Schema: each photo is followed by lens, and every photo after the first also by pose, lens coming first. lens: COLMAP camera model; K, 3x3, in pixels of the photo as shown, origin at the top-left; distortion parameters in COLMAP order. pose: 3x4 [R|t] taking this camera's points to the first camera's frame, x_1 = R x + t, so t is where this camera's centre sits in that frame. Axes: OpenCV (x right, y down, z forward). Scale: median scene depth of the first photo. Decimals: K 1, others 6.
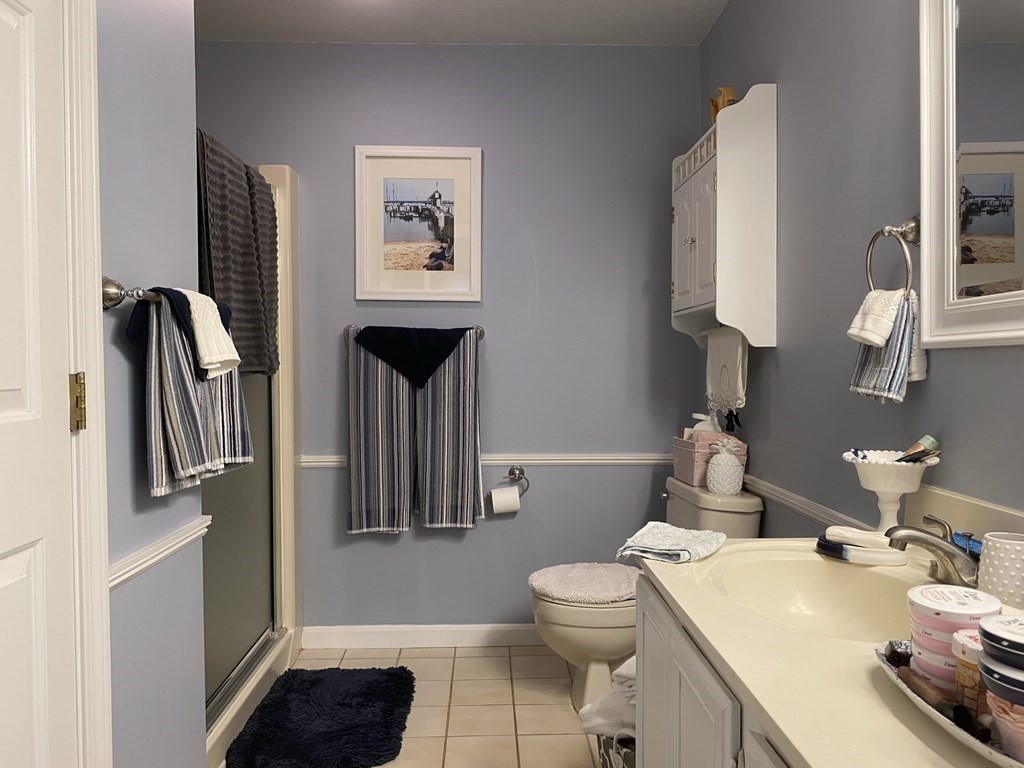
lens RADIAL K [[782.6, 0, 510.7], [0, 782.6, 379.8], [0, 0, 1]] dist [0.092012, -0.136160]
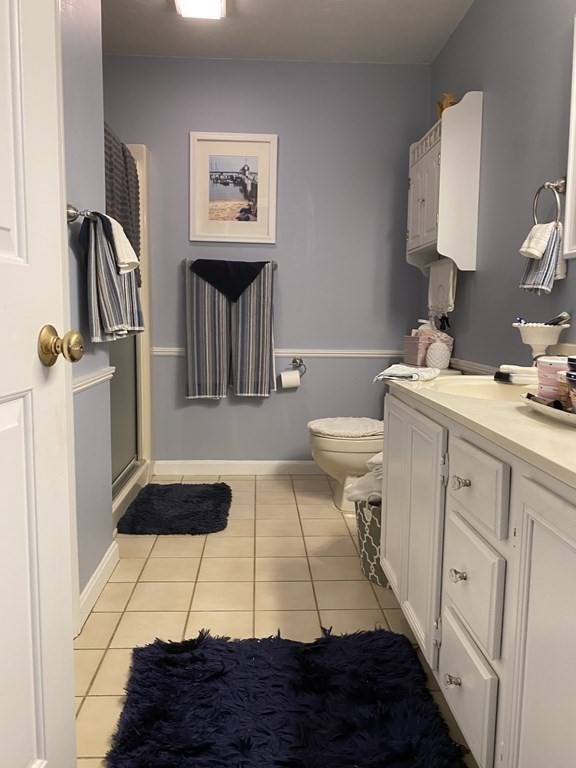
lens RADIAL K [[587.0, 0, 284.1], [0, 587.0, 370.1], [0, 0, 1]] dist [0.092012, -0.136160]
pose [[0.999798, 0.013830, 0.014607, -0.046588], [-0.014910, 0.996953, 0.076564, 0.067429], [-0.013504, -0.076766, 0.996958, -0.149441]]
